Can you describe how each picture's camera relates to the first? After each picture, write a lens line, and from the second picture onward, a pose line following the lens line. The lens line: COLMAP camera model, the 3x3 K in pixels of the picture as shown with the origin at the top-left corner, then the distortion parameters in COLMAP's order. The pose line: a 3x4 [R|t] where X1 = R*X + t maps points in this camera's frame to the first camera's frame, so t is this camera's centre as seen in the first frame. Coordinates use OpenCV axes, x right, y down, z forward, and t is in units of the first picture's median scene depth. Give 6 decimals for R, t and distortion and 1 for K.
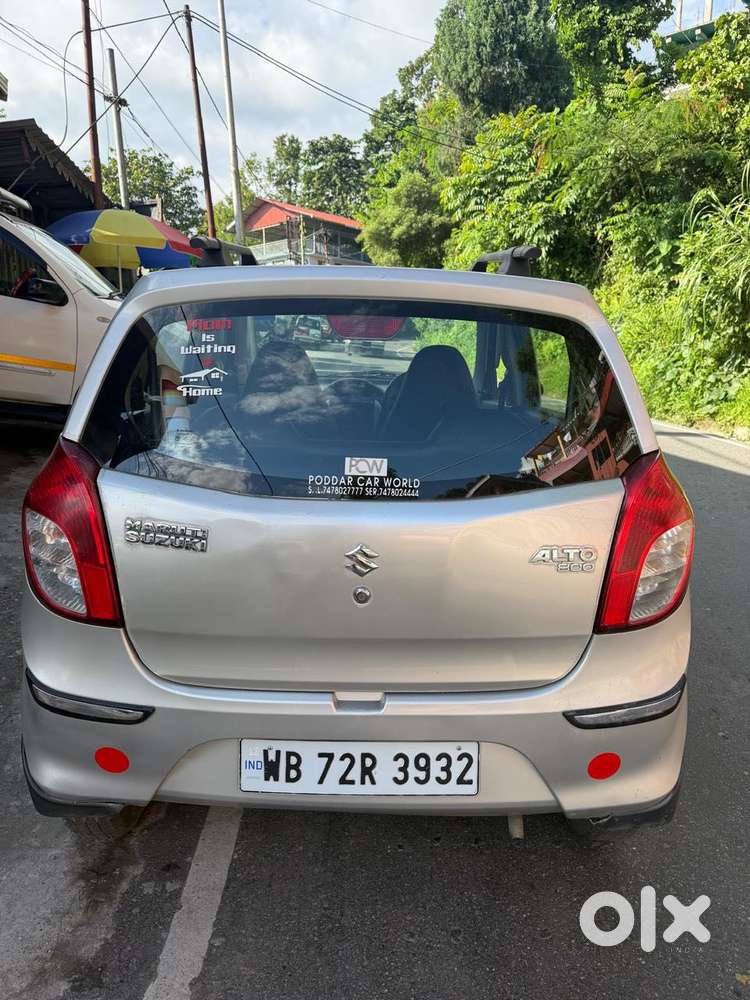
lens RADIAL K [[719.2, 0, 374.4], [0, 719.2, 498.4], [0, 0, 1]] dist [0.026051, -0.032449]
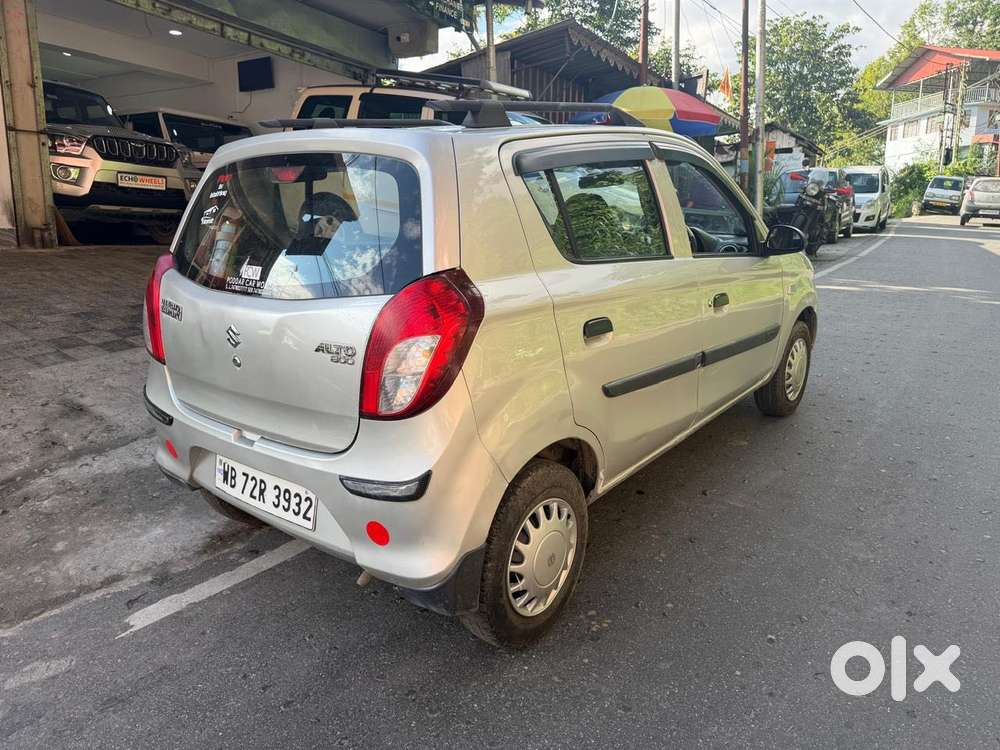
lens RADIAL K [[719.2, 0, 490.2], [0, 719.2, 377.9], [0, 0, 1]] dist [0.026051, -0.032449]
pose [[0.765912, 0.129104, -0.629850, 1.177172], [-0.123750, 0.990917, 0.052631, 0.027702], [0.630923, 0.037634, 0.774932, 0.181366]]
